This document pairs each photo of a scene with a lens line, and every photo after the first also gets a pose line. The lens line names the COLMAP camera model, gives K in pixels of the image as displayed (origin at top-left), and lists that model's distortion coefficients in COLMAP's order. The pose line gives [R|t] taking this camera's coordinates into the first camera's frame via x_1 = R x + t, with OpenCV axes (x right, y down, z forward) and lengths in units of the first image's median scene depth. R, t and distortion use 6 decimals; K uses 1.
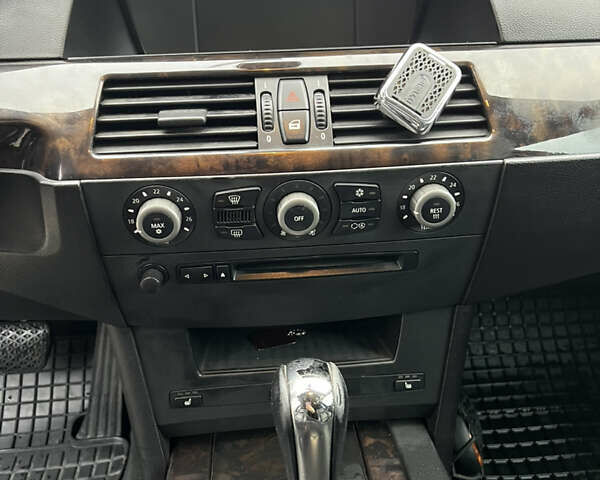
lens RADIAL K [[595.8, 0, 293.2], [0, 595.8, 237.0], [0, 0, 1]] dist [0.101922, -0.144339]
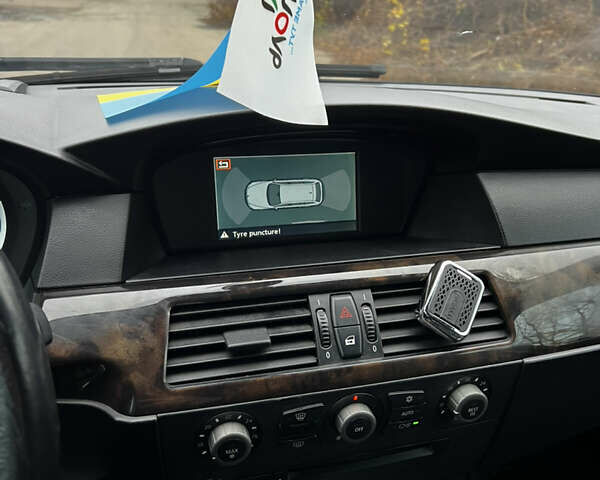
lens RADIAL K [[595.8, 0, 293.2], [0, 595.8, 237.0], [0, 0, 1]] dist [0.101922, -0.144339]
pose [[0.979498, -0.024343, 0.199976, -0.308091], [0.037083, 0.997497, -0.060210, -0.308798], [-0.198010, 0.066391, 0.977949, -0.061348]]
